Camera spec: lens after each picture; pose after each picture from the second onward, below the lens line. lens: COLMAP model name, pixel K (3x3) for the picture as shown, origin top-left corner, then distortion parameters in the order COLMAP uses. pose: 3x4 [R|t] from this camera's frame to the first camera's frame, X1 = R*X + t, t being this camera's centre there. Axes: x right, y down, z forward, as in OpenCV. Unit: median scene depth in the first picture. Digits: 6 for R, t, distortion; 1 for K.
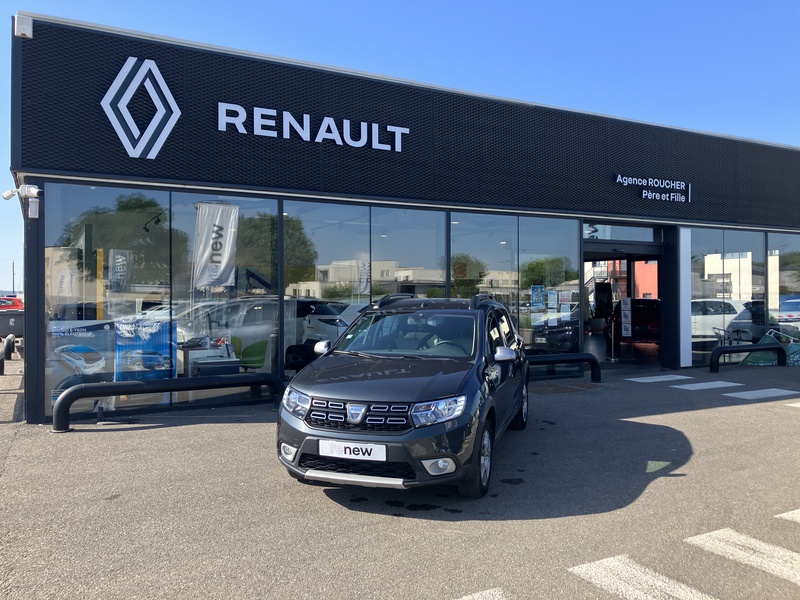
lens RADIAL K [[655.0, 0, 401.8], [0, 655.0, 294.2], [0, 0, 1]] dist [0.037122, -0.041022]
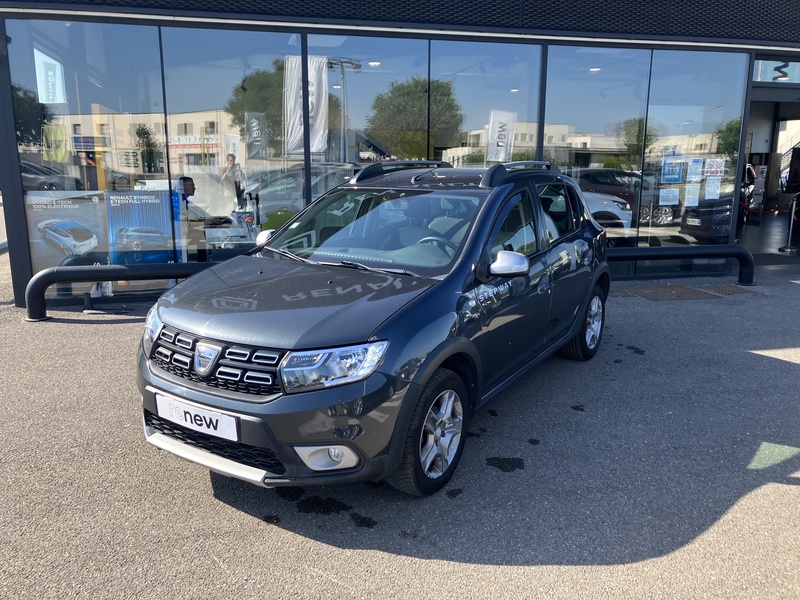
lens RADIAL K [[655.0, 0, 396.2], [0, 655.0, 302.8], [0, 0, 1]] dist [0.037122, -0.041022]
pose [[0.965669, 0.058728, -0.253051, 0.171233], [-0.004309, 0.977597, 0.210439, 0.000159], [0.259741, -0.202124, 0.944288, 0.318951]]
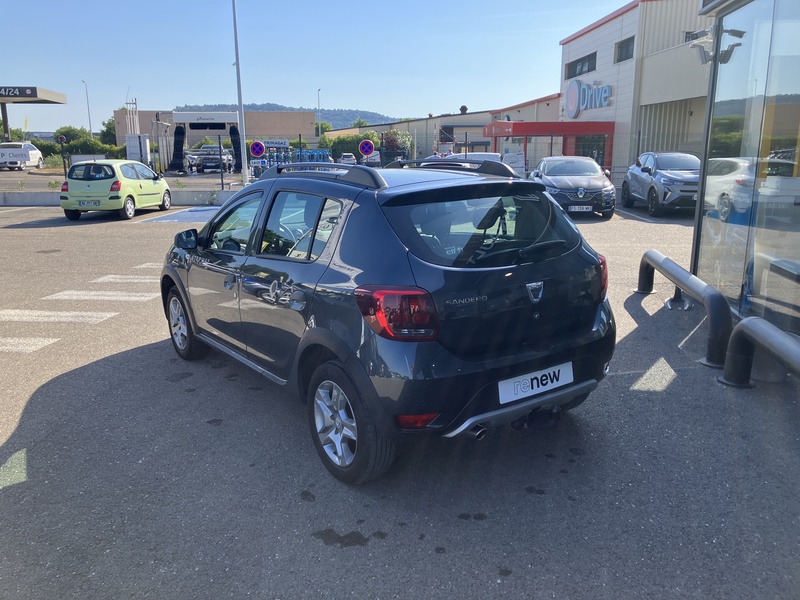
lens RADIAL K [[655.0, 0, 388.5], [0, 655.0, 308.2], [0, 0, 1]] dist [0.037122, -0.041022]
pose [[-0.616595, 0.193679, -0.763085, 0.512545], [0.007724, 0.970709, 0.240134, -0.012241], [0.787242, 0.142171, -0.600031, 1.366033]]
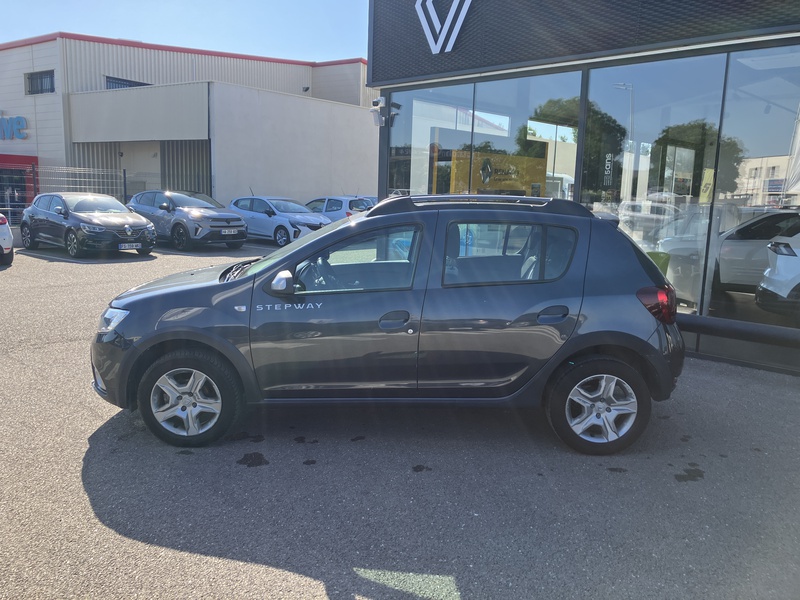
lens RADIAL K [[655.0, 0, 394.2], [0, 655.0, 303.5], [0, 0, 1]] dist [0.037122, -0.041022]
pose [[0.288446, 0.168491, -0.942555, 0.663953], [-0.027467, 0.985446, 0.167752, -0.001418], [0.957102, -0.022498, 0.288876, 0.742004]]
